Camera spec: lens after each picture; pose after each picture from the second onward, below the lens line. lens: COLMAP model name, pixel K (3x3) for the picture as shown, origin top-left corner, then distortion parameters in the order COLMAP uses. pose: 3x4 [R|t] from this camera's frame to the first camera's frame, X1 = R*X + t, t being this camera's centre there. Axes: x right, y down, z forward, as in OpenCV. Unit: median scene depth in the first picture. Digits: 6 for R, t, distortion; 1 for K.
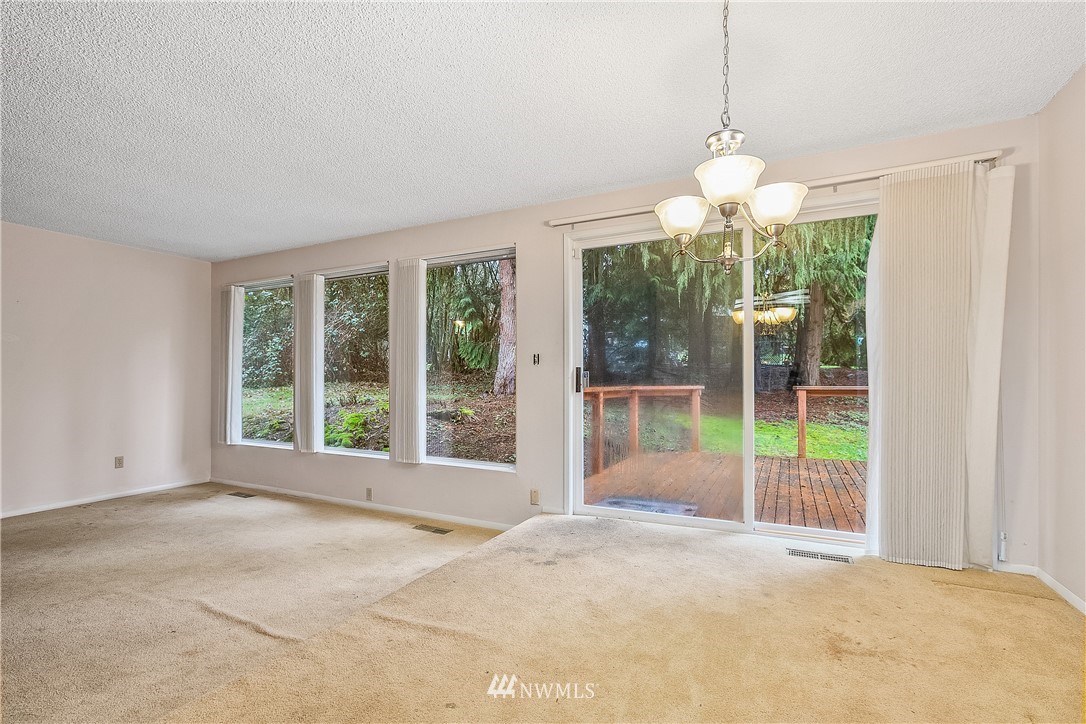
lens RADIAL K [[497.3, 0, 545.3], [0, 497.3, 370.2], [0, 0, 1]] dist [-0.014567, 0.005382]
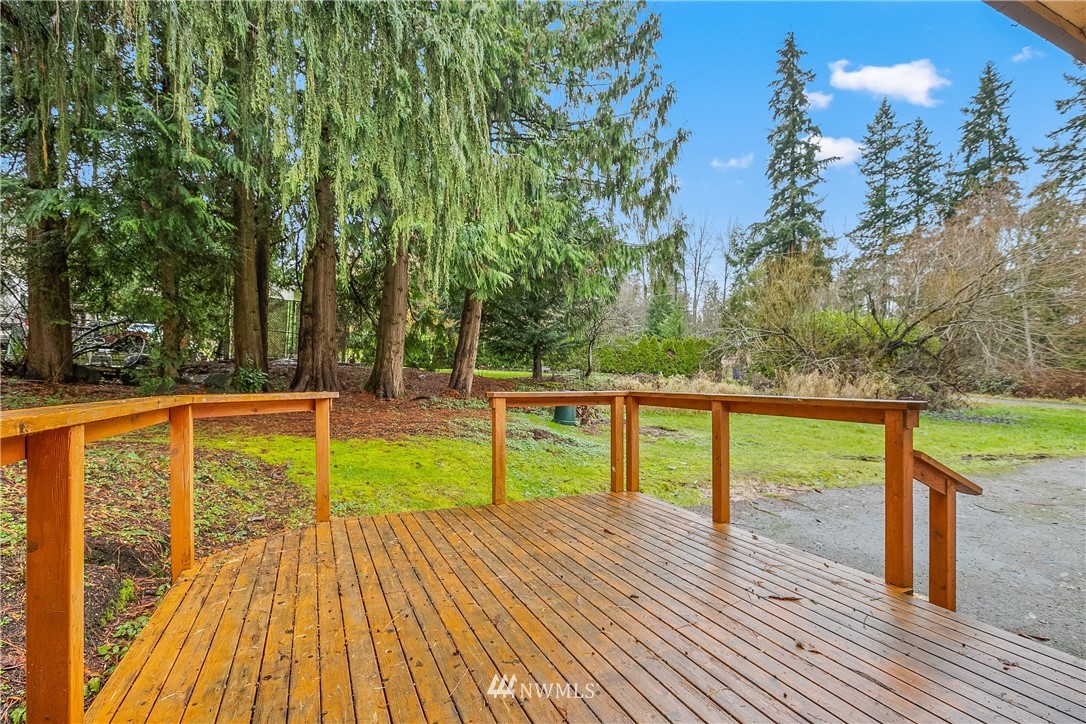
lens RADIAL K [[497.3, 0, 536.0], [0, 497.3, 384.8], [0, 0, 1]] dist [-0.014567, 0.005382]
pose [[0.630759, -0.000326, 0.775979, 0.075322], [-0.020912, 0.999630, 0.017419, 0.018205], [-0.775697, -0.027214, 0.630518, 0.877410]]
